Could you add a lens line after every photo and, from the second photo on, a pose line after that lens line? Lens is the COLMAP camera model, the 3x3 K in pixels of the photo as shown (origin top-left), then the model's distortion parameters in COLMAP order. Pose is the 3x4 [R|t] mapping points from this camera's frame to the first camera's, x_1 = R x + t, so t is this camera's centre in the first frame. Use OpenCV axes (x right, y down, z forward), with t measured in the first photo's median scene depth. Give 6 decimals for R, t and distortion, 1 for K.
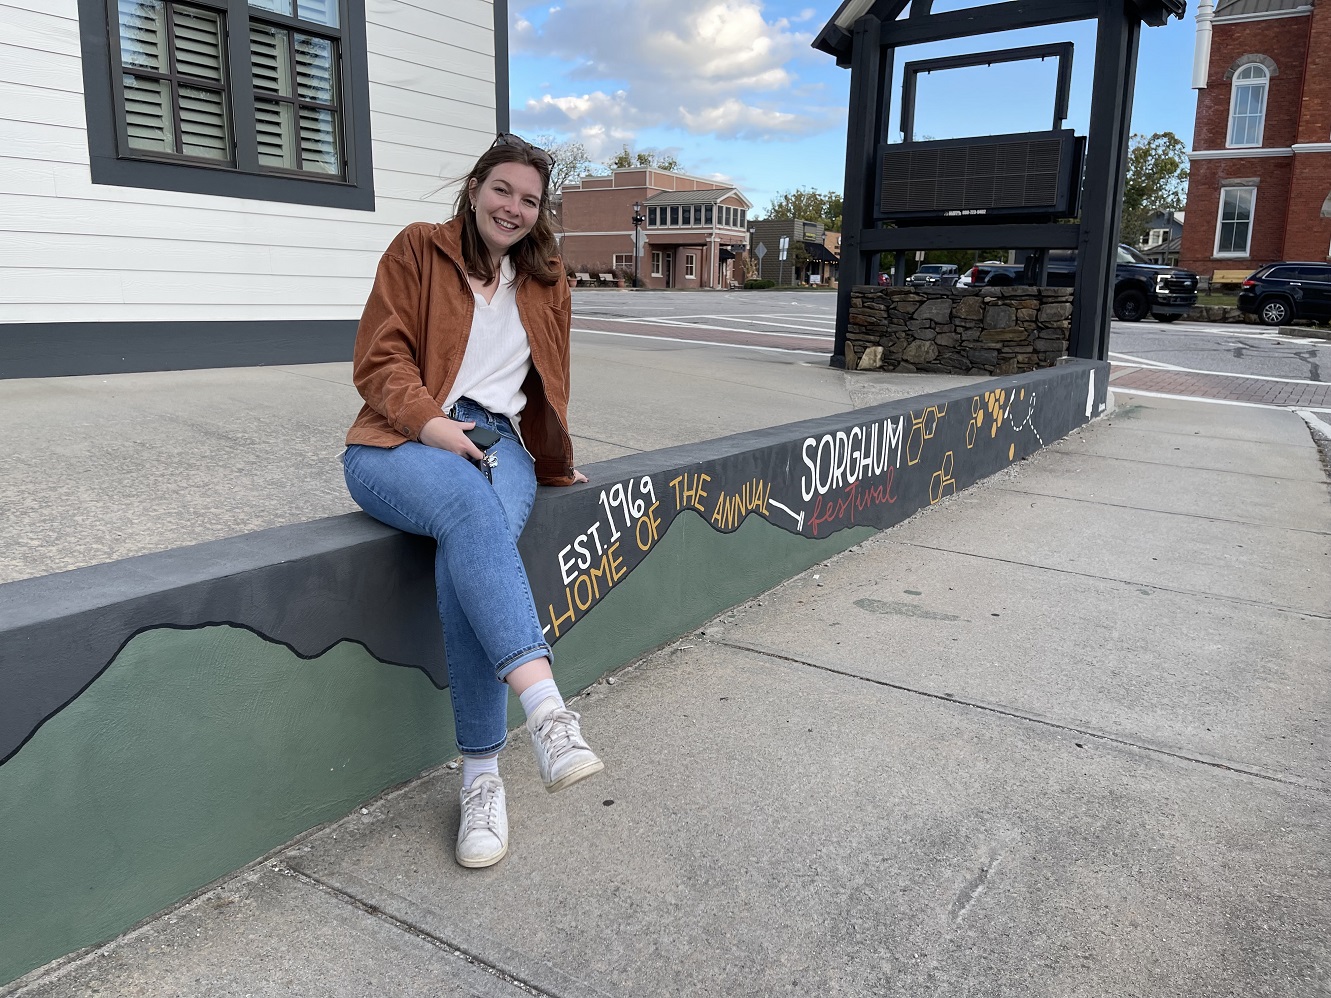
lens RADIAL K [[1071.2, 0, 671.5], [0, 1071.2, 493.3], [0, 0, 1]] dist [0.071749, -0.104370]
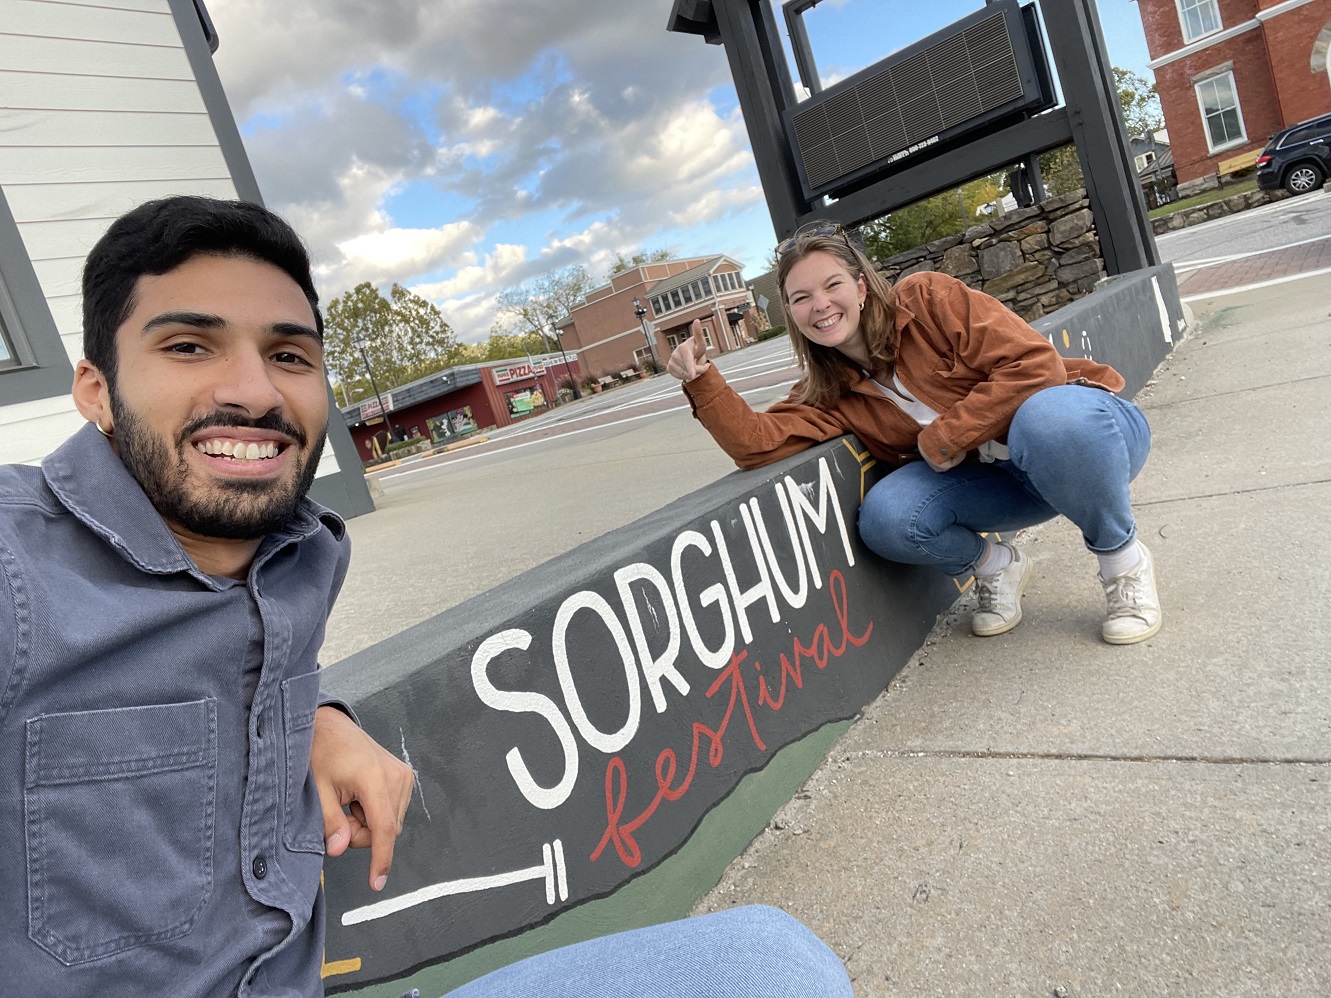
lens RADIAL K [[885.0, 0, 656.8], [0, 885.0, 502.6], [0, 0, 1]] dist [0.019743, -0.022240]
pose [[0.944360, -0.300416, -0.133918, 0.054237], [0.293511, 0.953455, -0.069098, -0.013630], [0.148443, 0.025947, 0.988581, 0.175804]]
